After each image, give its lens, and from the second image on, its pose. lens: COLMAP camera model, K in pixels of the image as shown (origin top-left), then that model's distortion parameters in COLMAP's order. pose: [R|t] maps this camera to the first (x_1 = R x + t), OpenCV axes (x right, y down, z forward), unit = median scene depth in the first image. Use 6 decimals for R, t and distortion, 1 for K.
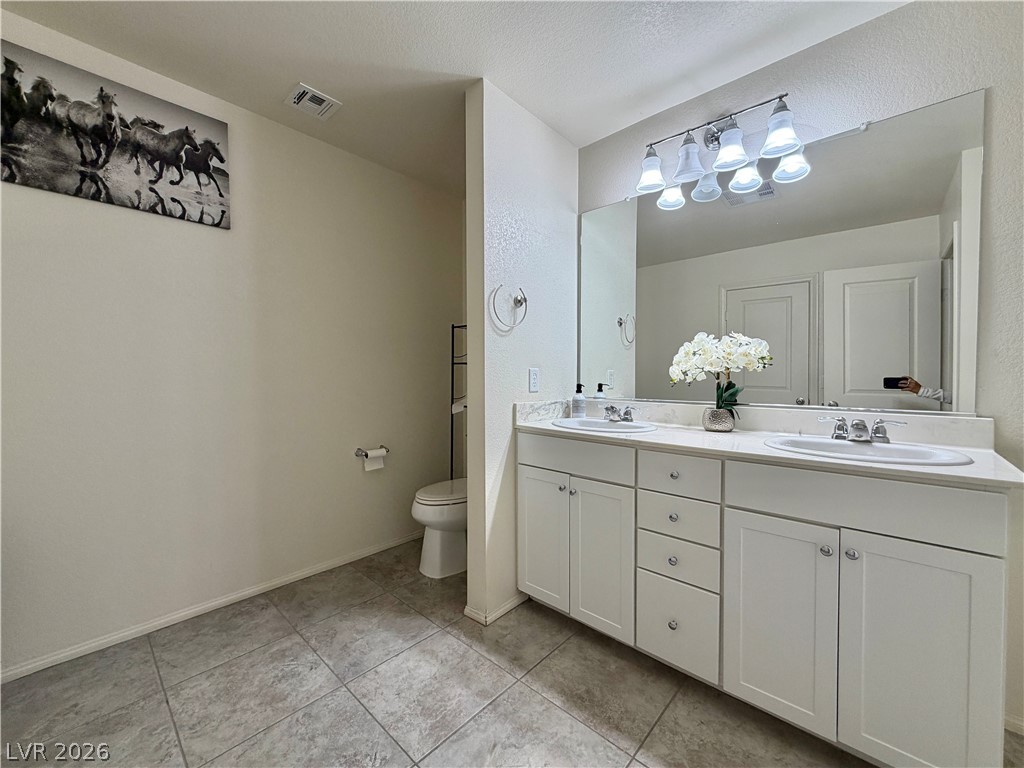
lens RADIAL K [[411.7, 0, 510.1], [0, 411.7, 383.9], [0, 0, 1]] dist [-0.000050, 0.000717]
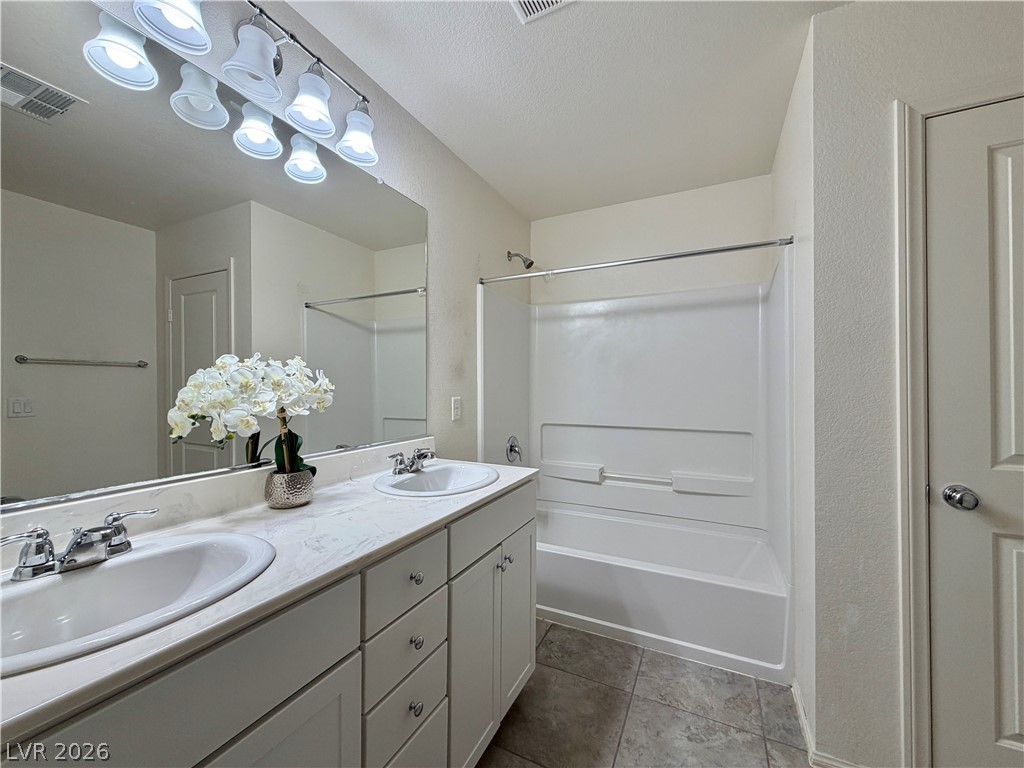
lens RADIAL K [[411.7, 0, 510.1], [0, 411.7, 383.9], [0, 0, 1]] dist [-0.000050, 0.000717]
pose [[-0.272725, 0.001408, 0.962091, -0.230156], [0.019581, 0.999800, 0.004087, -0.075343], [-0.961893, 0.019953, -0.272698, 0.843502]]
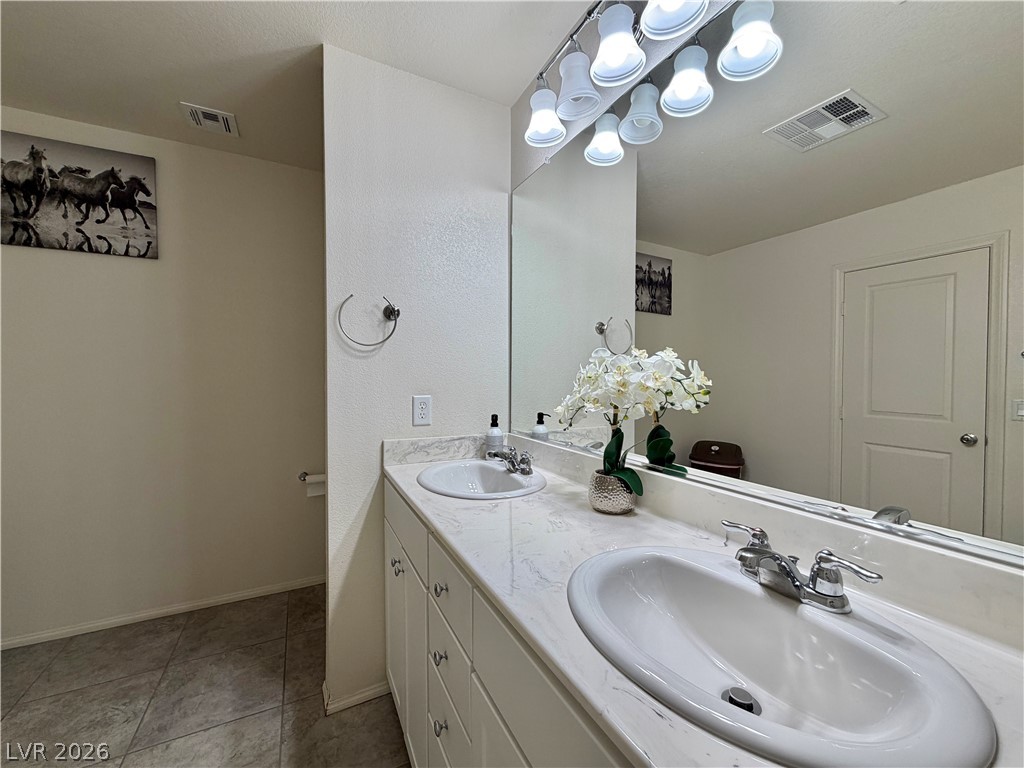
lens RADIAL K [[411.7, 0, 510.1], [0, 411.7, 383.9], [0, 0, 1]] dist [-0.000050, 0.000717]
pose [[0.936480, 0.007090, -0.350649, 0.580647], [-0.008799, 0.999956, -0.003279, -0.069456], [0.350611, 0.006156, 0.936501, 0.373966]]
